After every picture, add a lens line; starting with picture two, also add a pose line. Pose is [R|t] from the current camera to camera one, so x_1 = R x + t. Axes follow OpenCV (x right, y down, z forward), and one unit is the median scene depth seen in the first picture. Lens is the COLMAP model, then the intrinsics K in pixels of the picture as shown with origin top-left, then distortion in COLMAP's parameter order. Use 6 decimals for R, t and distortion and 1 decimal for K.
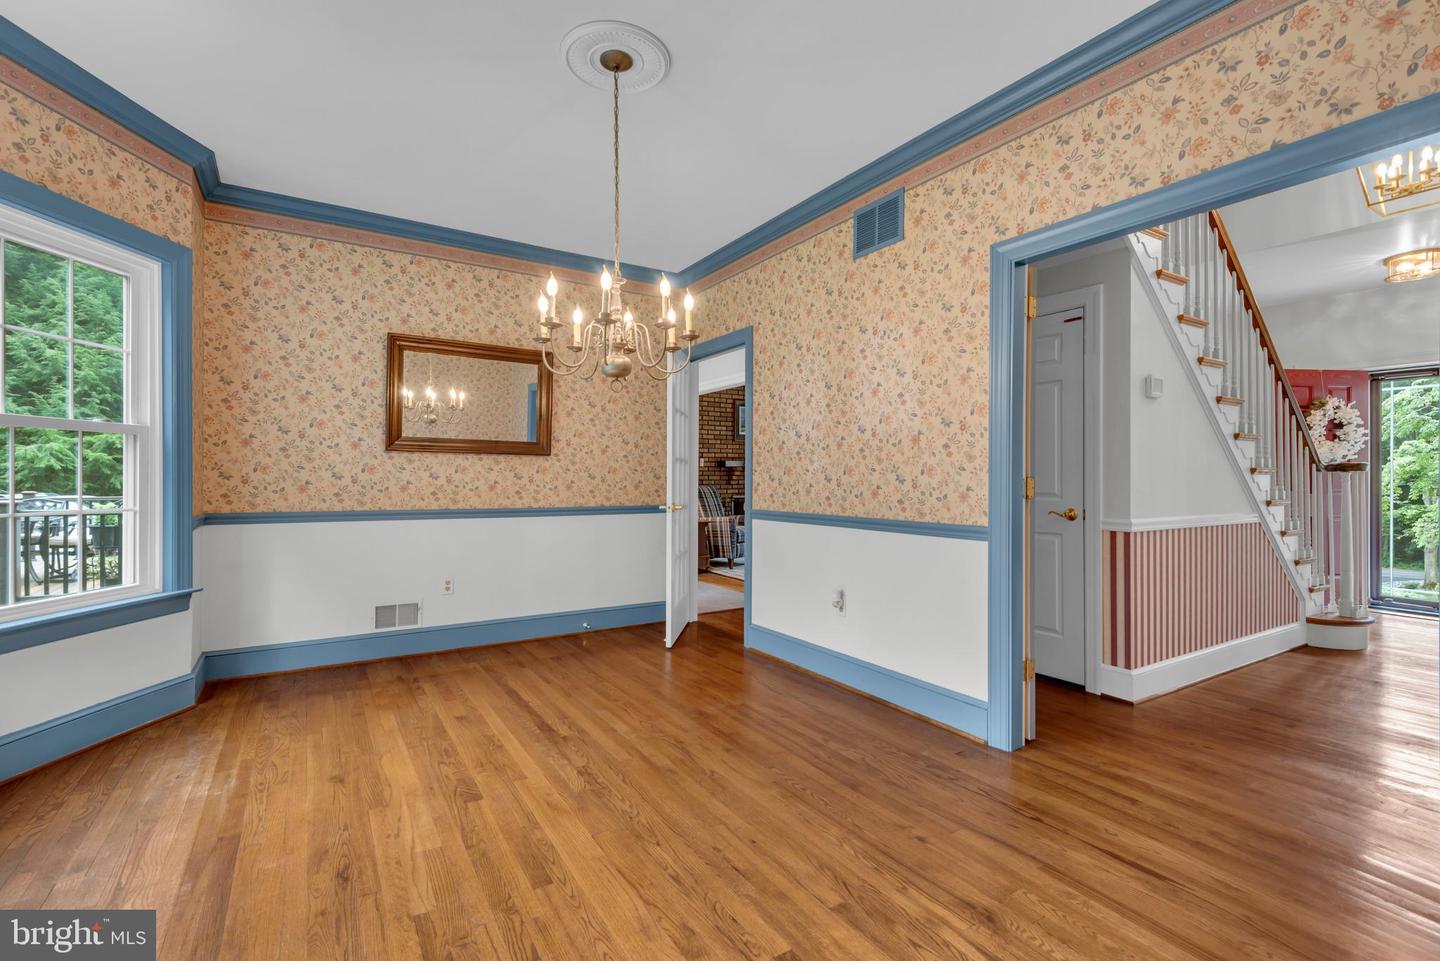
lens RADIAL K [[657.1, 0, 725.1], [0, 657.1, 478.3], [0, 0, 1]] dist [0.003431, -0.000662]
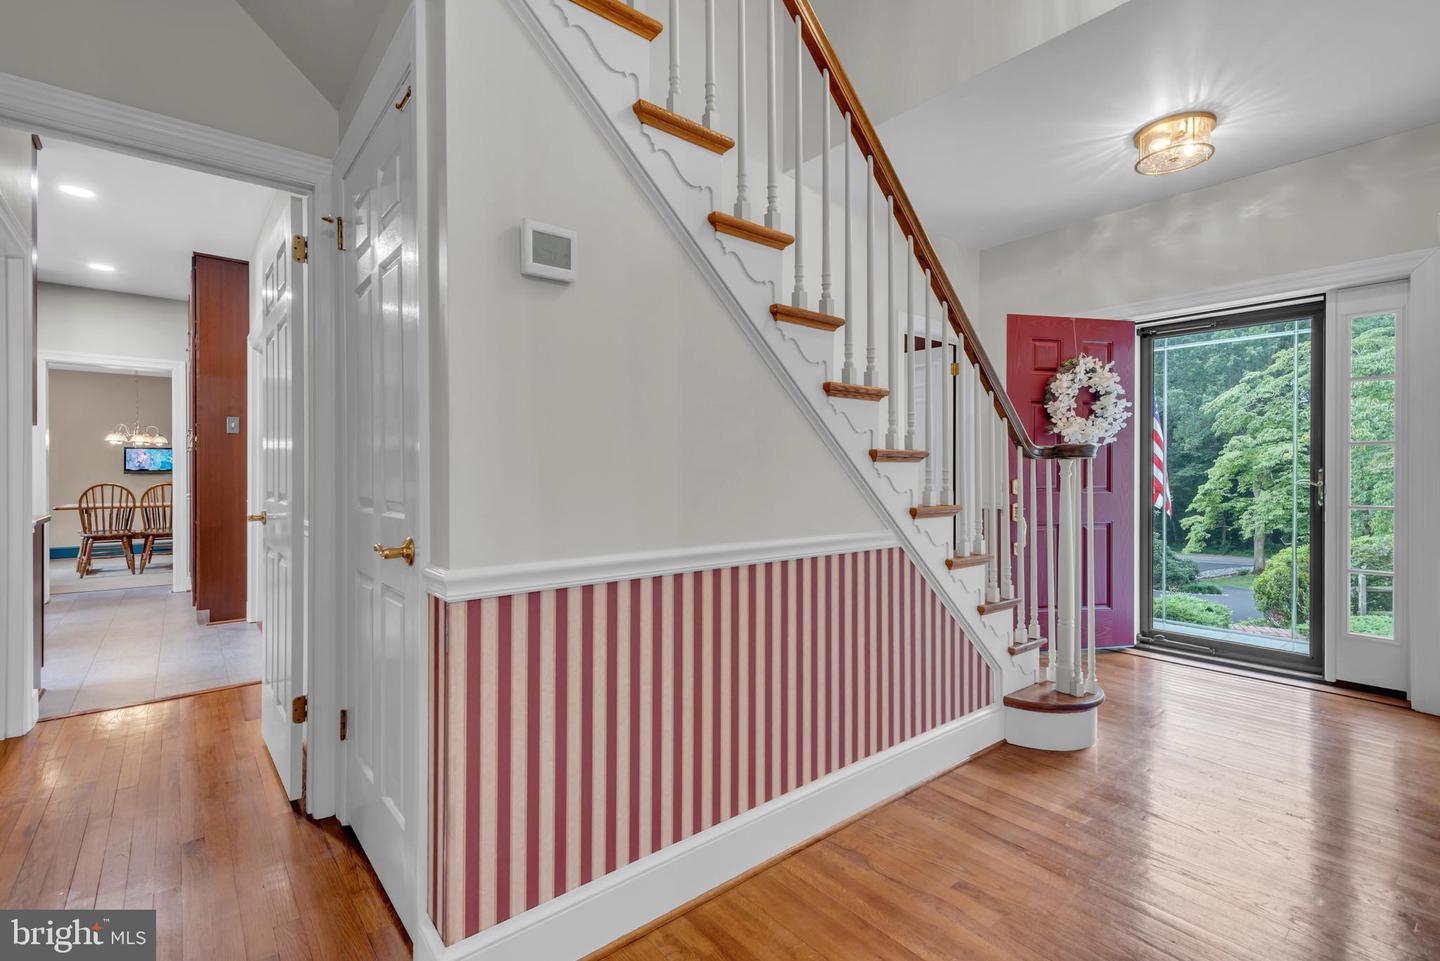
lens RADIAL K [[657.1, 0, 712.8], [0, 657.1, 474.6], [0, 0, 1]] dist [0.003431, -0.000662]
pose [[0.992459, 0.001027, 0.122573, 0.436516], [-0.001566, 0.999989, 0.004308, 0.002044], [-0.122567, -0.004468, 0.992450, 0.346193]]
